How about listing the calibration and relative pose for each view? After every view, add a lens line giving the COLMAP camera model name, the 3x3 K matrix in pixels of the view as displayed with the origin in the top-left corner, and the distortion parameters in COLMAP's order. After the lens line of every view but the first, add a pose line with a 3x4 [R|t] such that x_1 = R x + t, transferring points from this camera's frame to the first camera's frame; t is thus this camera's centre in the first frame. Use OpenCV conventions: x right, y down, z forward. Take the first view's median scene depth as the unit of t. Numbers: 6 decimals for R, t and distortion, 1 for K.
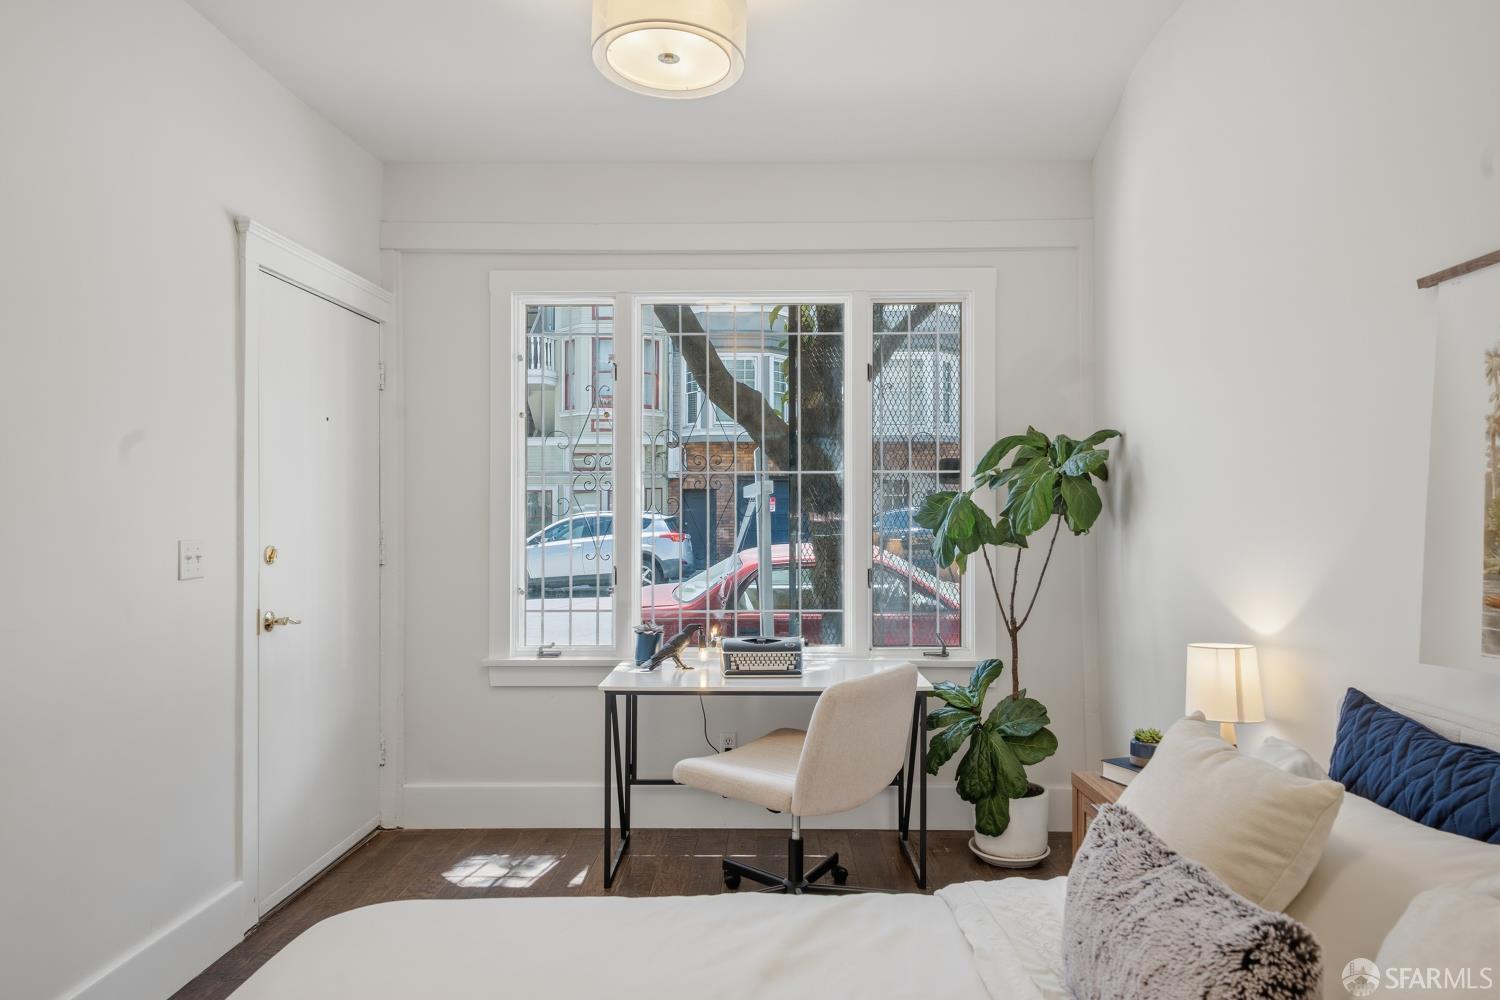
lens RADIAL K [[949.7, 0, 750.7], [0, 949.7, 501.7], [0, 0, 1]] dist [0.032295, -0.001437]
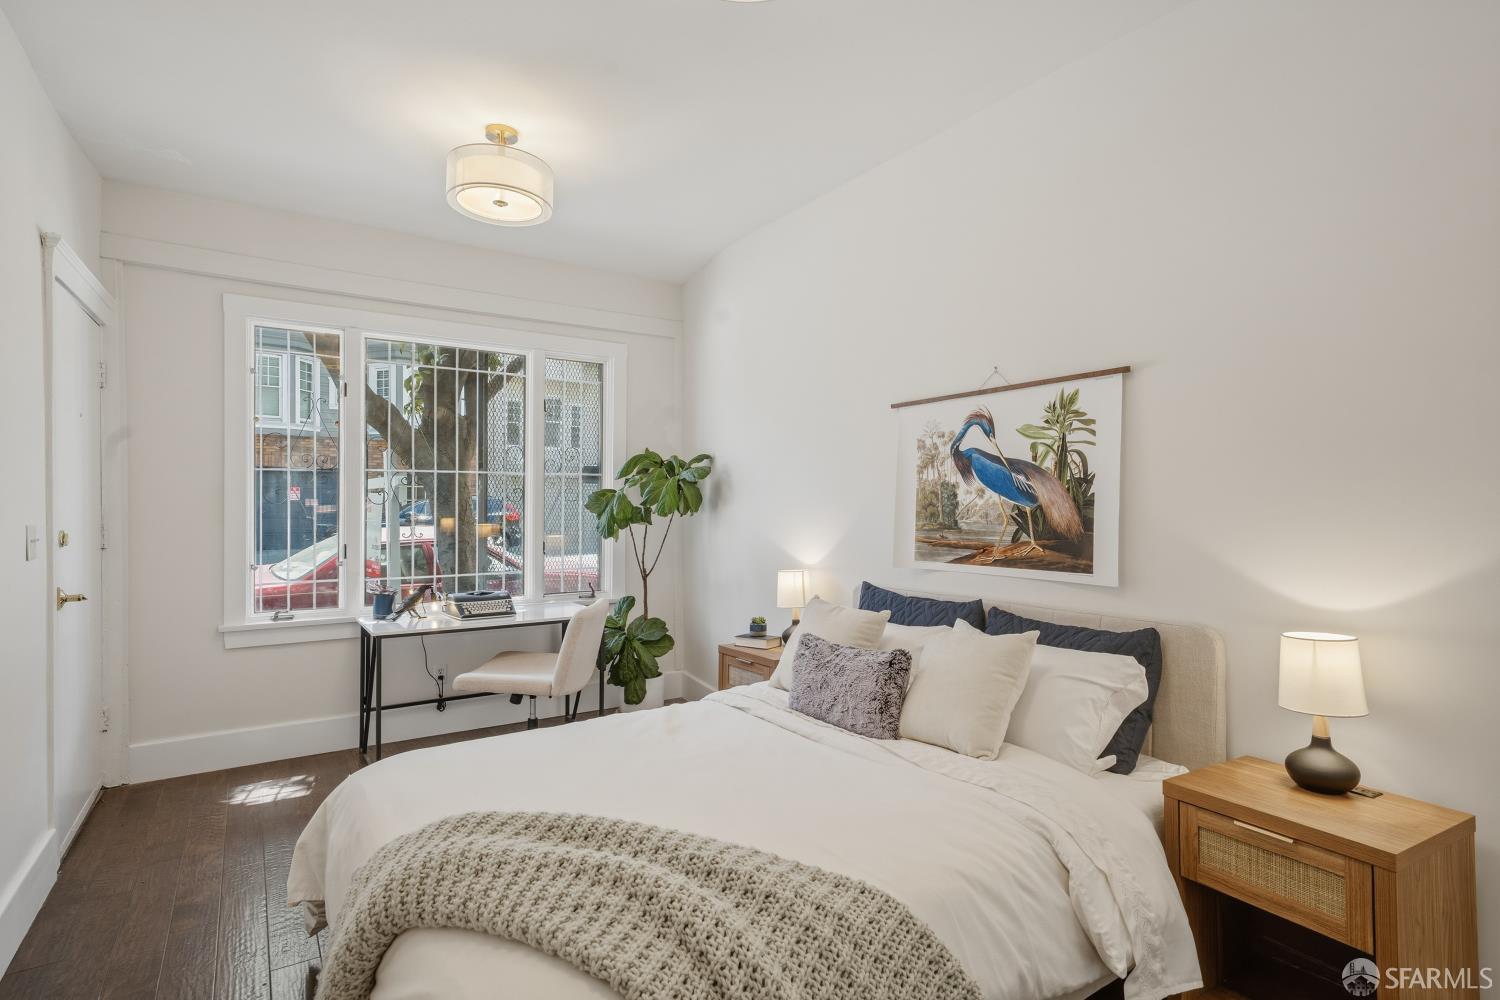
lens RADIAL K [[788.8, 0, 750.6], [0, 788.8, 508.3], [0, 0, 1]] dist [0.020614, 0.001183]
pose [[0.824711, -0.000608, 0.565554, -0.328904], [-0.010508, 0.999810, 0.016399, -0.002850], [-0.565456, -0.019467, 0.824548, -0.191547]]
